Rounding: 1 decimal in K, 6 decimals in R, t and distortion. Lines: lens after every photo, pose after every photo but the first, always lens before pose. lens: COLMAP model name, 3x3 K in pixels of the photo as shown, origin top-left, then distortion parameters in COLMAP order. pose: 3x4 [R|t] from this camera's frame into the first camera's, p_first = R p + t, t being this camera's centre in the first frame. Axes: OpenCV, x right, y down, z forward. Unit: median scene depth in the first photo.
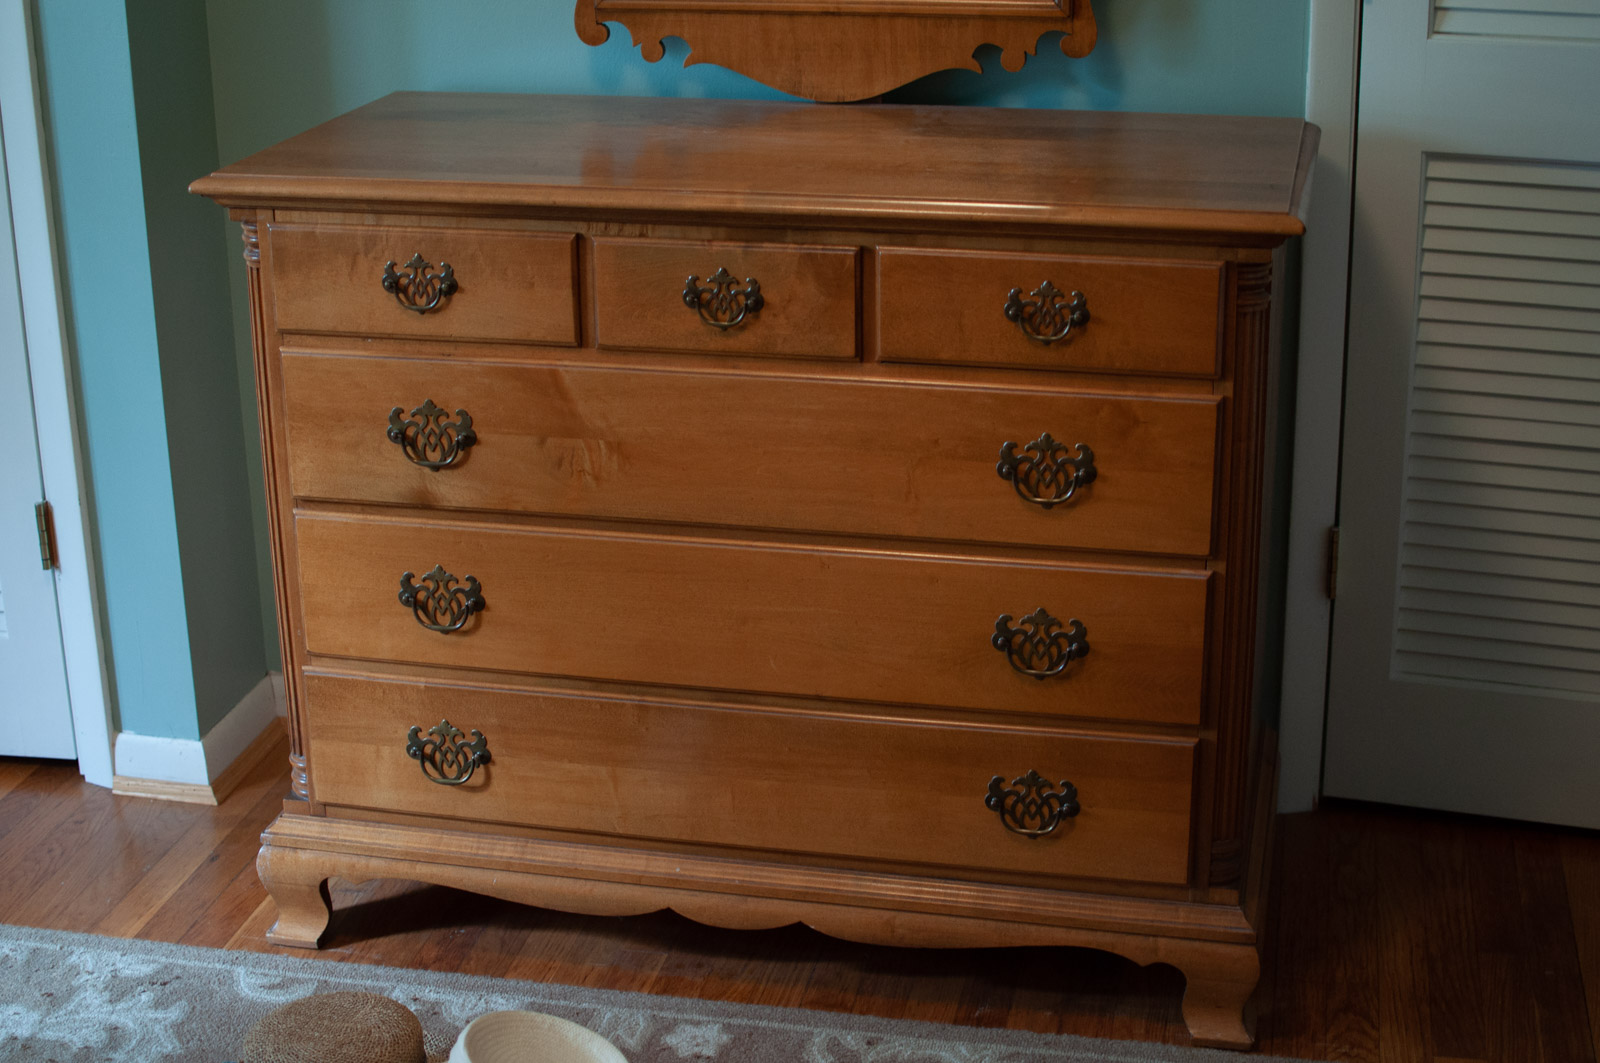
lens RADIAL K [[2458.1, 0, 800.0], [0, 2458.1, 531.5], [0, 0, 1]] dist [-0.181078, 0.030054]
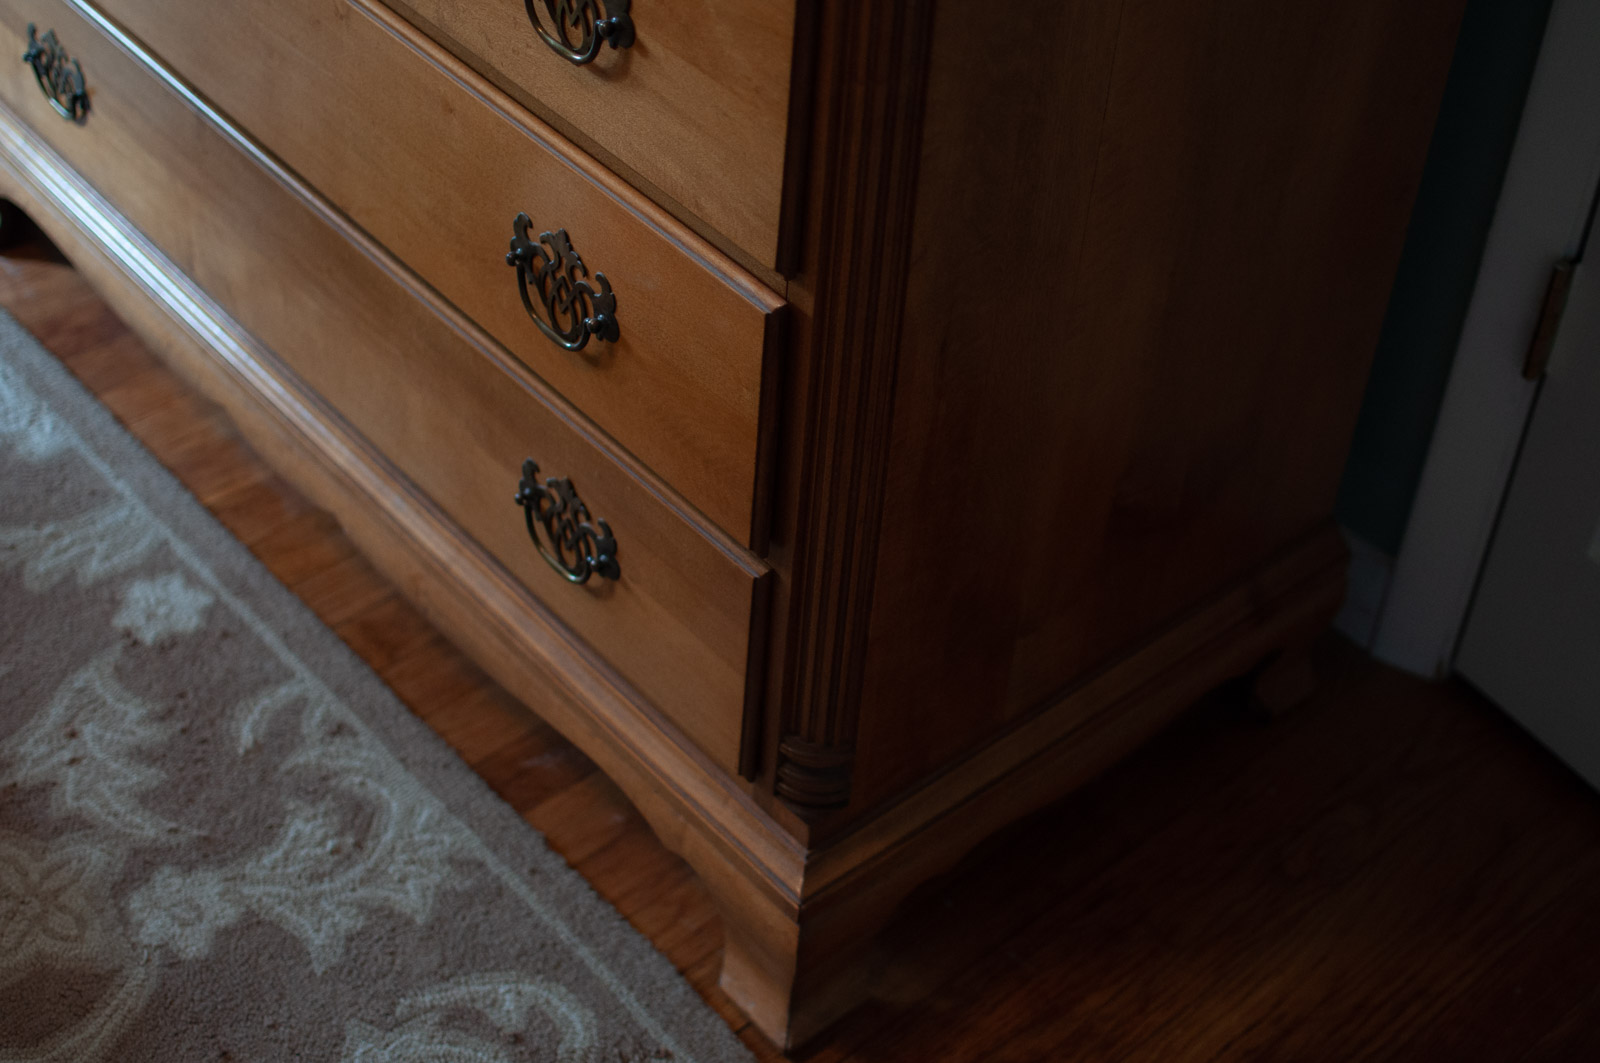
lens RADIAL K [[2458.1, 0, 800.0], [0, 2458.1, 531.5], [0, 0, 1]] dist [-0.181078, 0.030054]
pose [[0.804821, 0.441763, -0.396370, 0.379146], [-0.274827, 0.869305, 0.410827, -0.145275], [0.526054, -0.221709, 0.821043, 0.564437]]
